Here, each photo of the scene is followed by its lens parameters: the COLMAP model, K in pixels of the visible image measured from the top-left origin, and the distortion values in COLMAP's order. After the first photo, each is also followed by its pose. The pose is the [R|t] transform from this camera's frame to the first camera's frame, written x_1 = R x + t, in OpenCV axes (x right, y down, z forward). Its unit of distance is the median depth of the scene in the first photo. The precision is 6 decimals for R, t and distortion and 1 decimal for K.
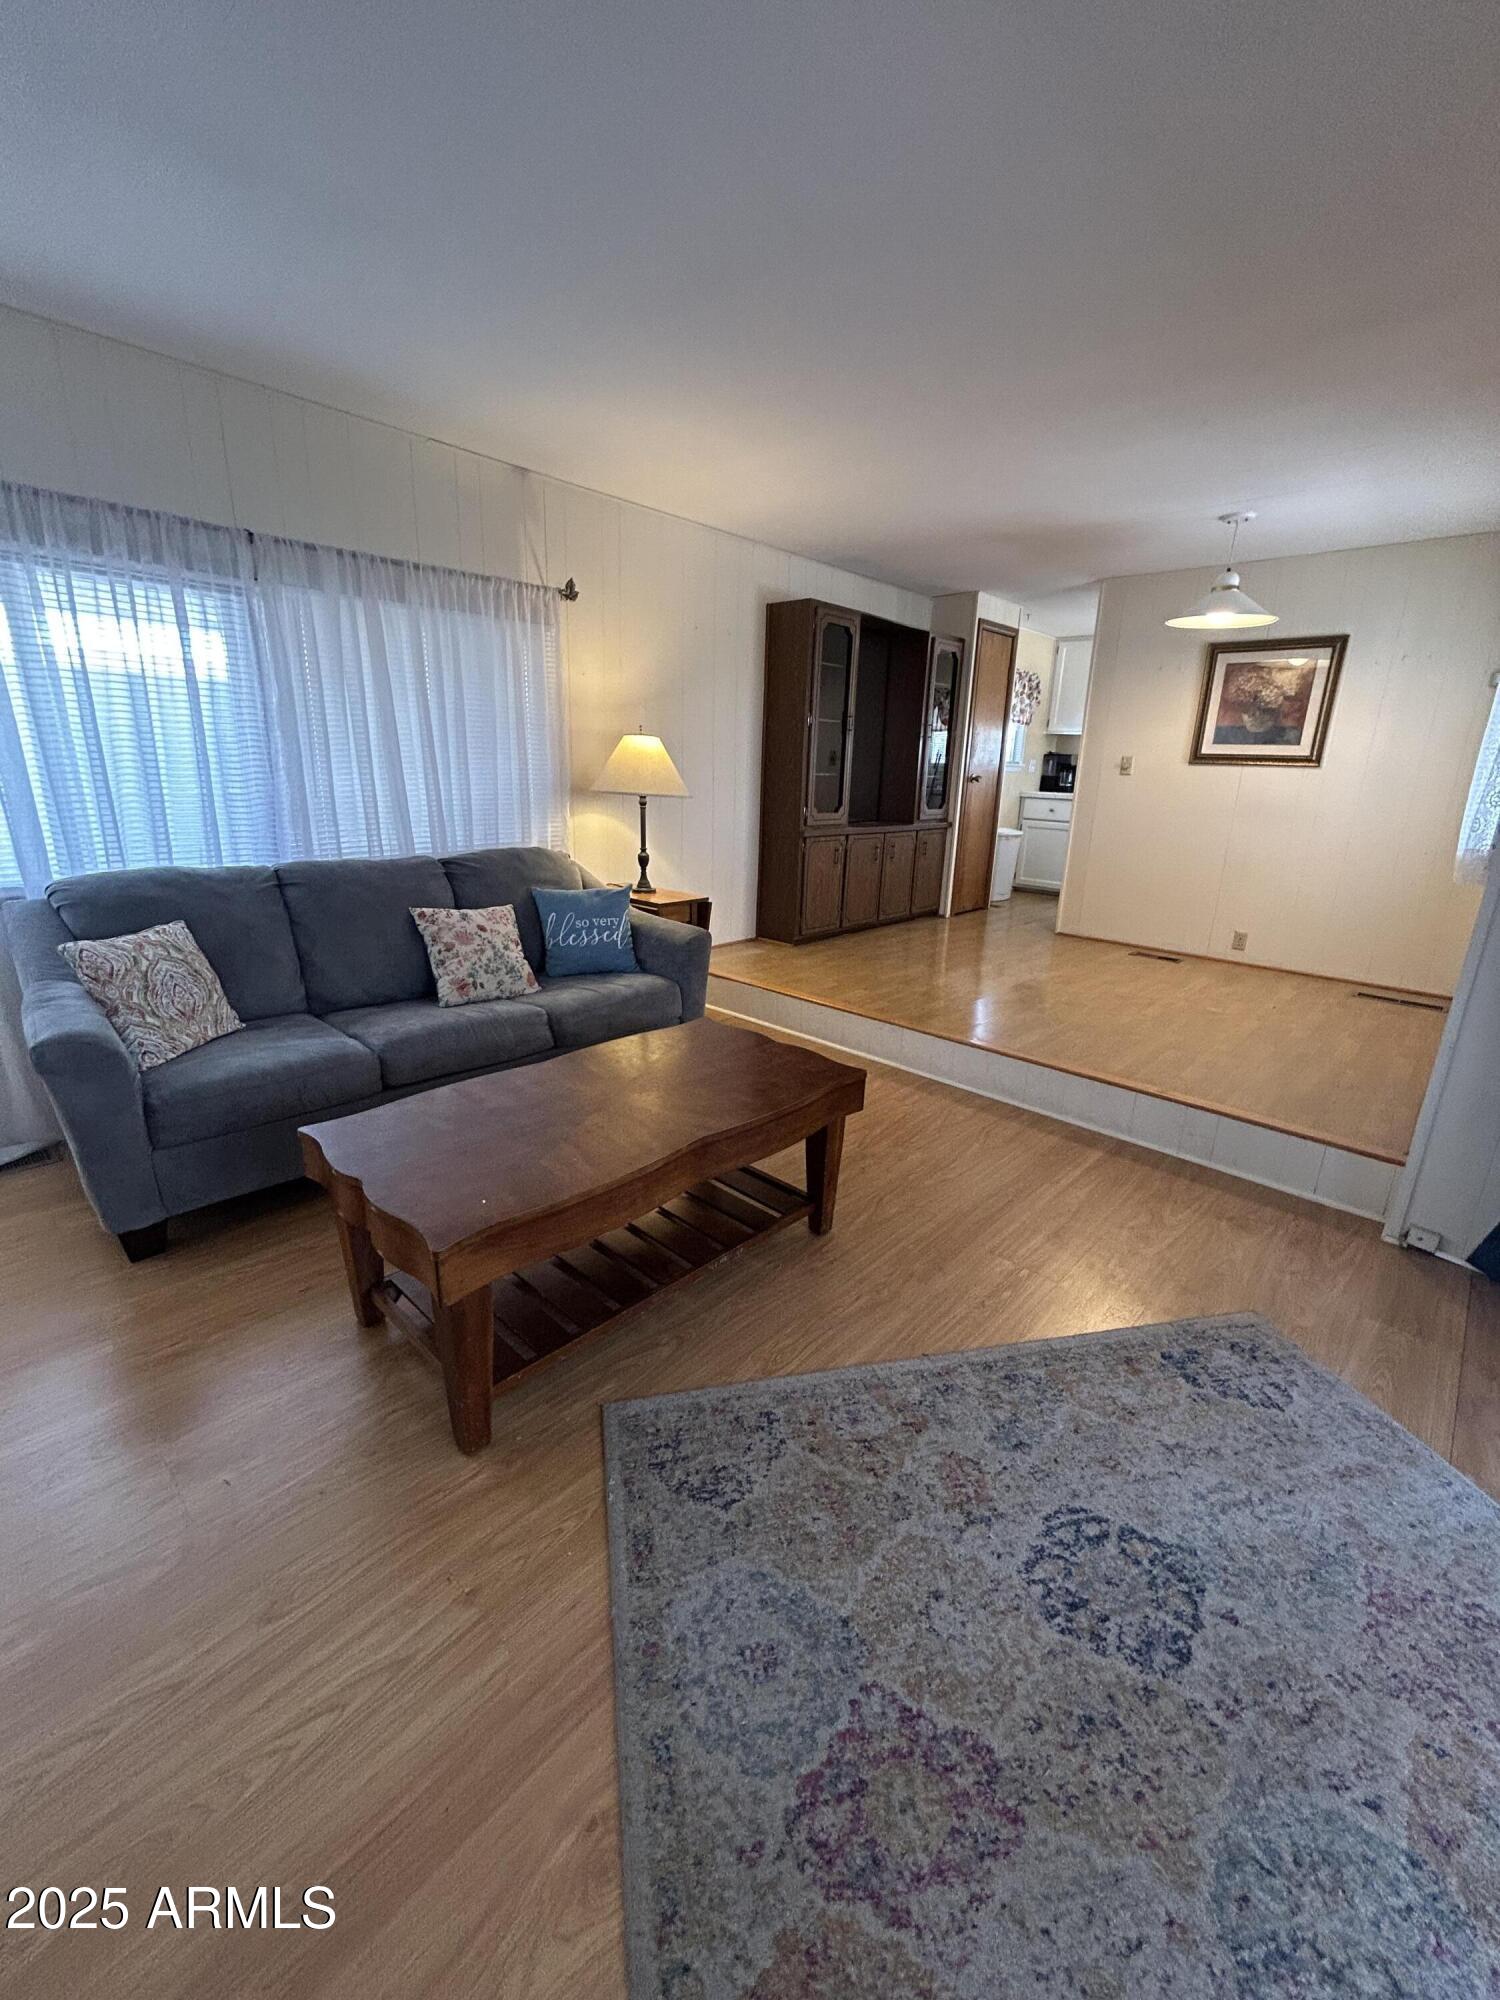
lens RADIAL K [[805.5, 0, 747.6], [0, 805.5, 995.6], [0, 0, 1]] dist [-0.000769, 0.000172]
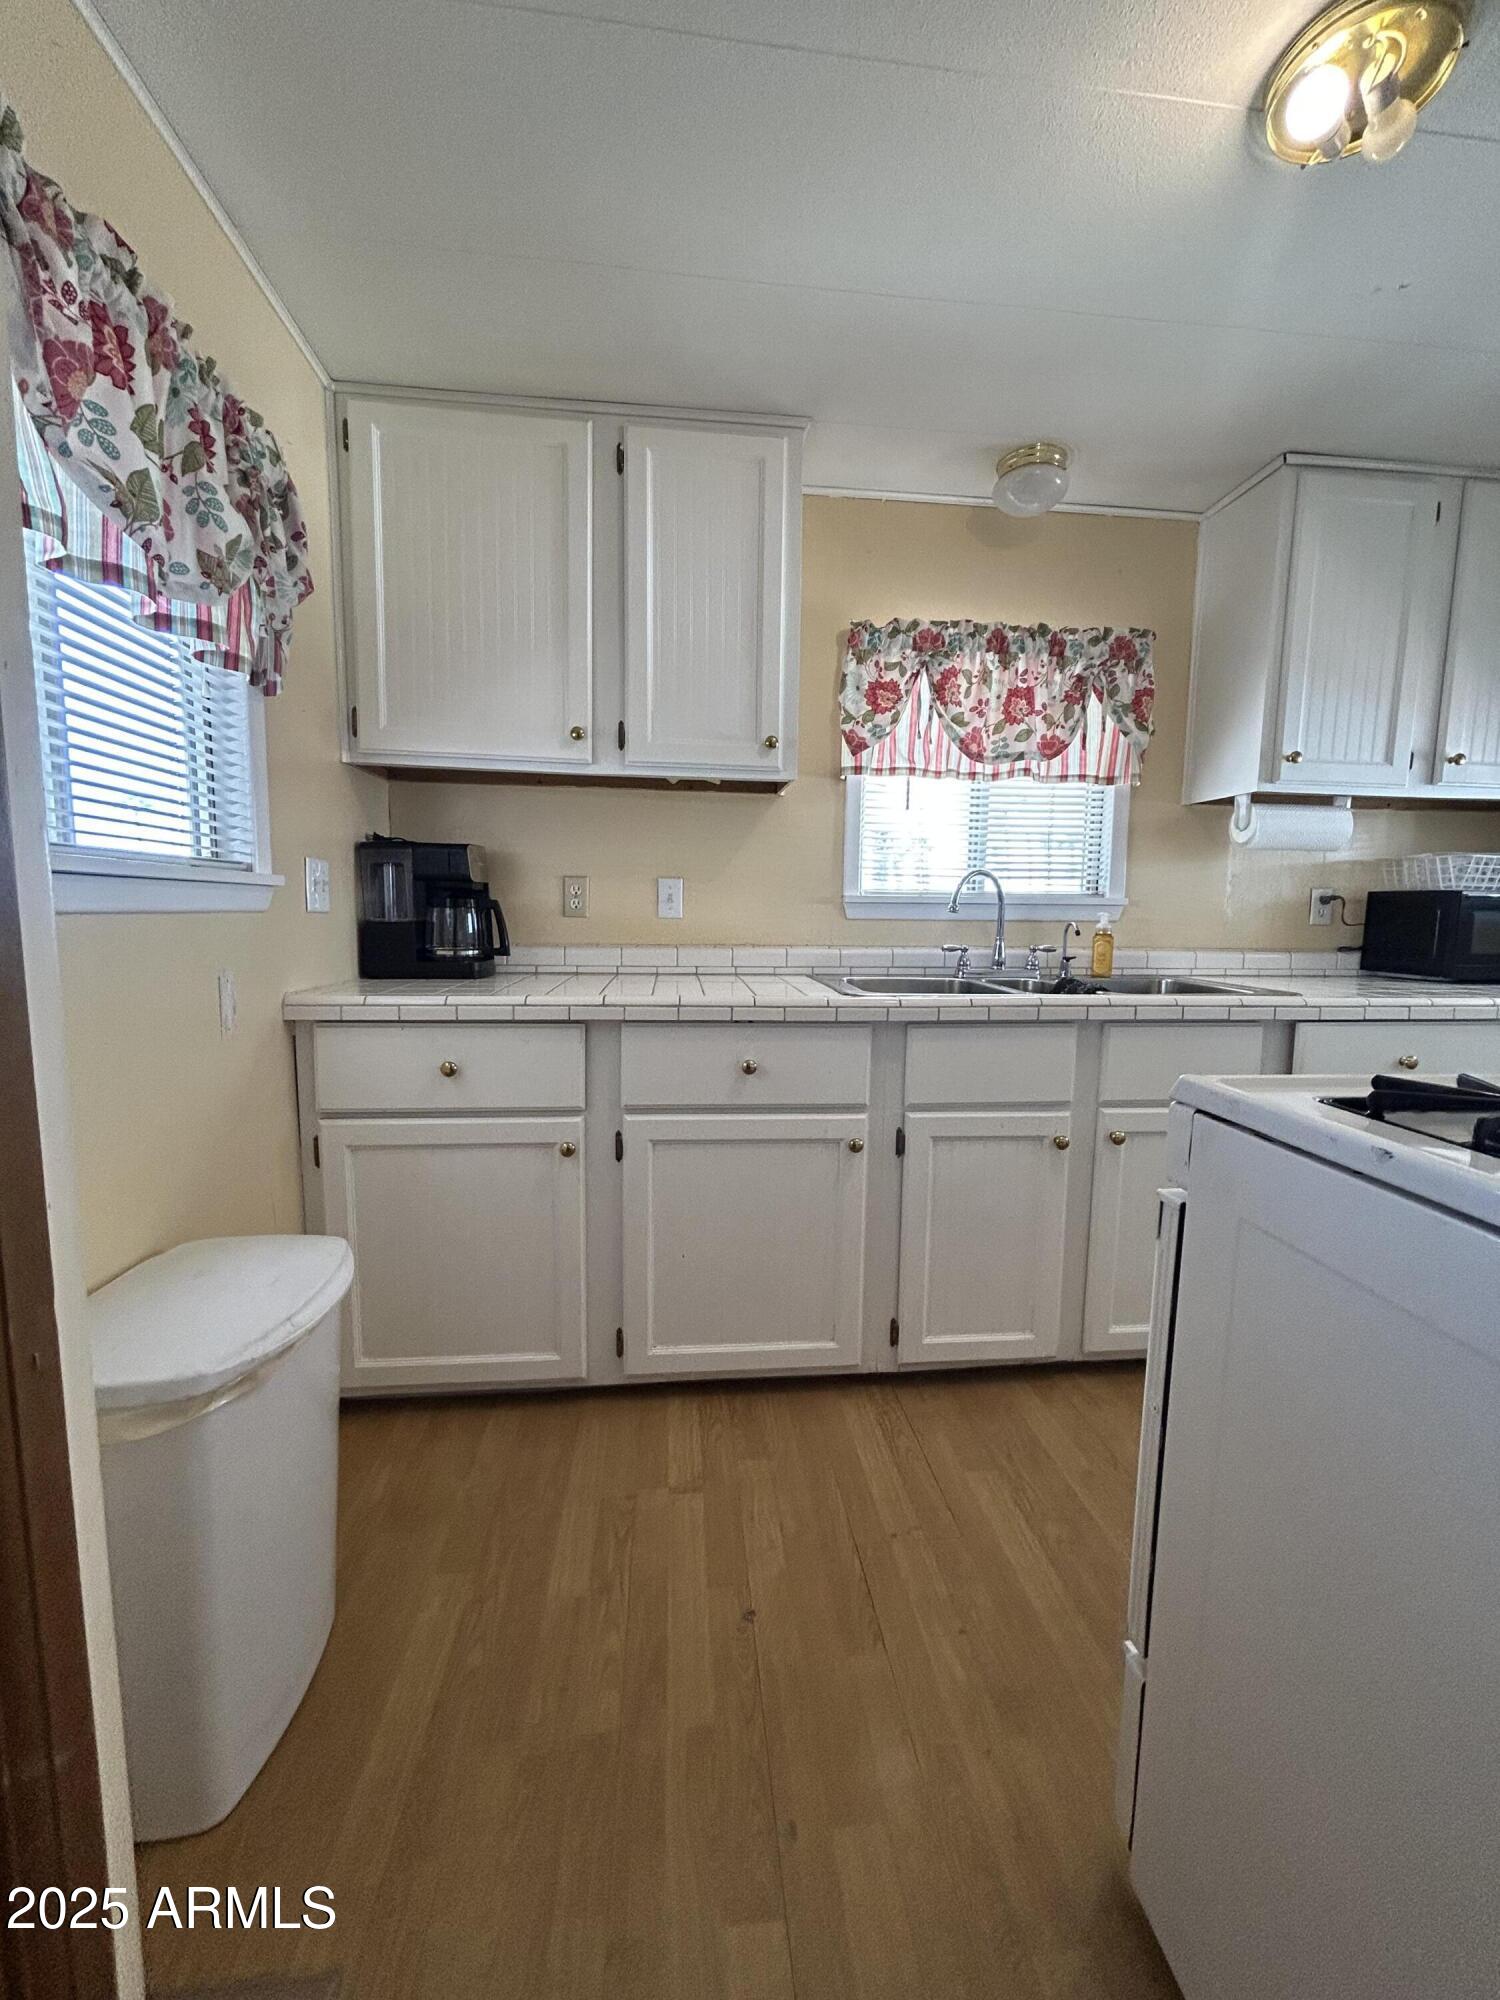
lens RADIAL K [[805.5, 0, 747.5], [0, 805.5, 996.5], [0, 0, 1]] dist [-0.000769, 0.000172]
pose [[0.642552, -0.099390, 0.759769, 0.253326], [0.217725, 0.974363, -0.056672, -0.213634], [-0.734658, 0.201835, 0.647719, 0.764951]]
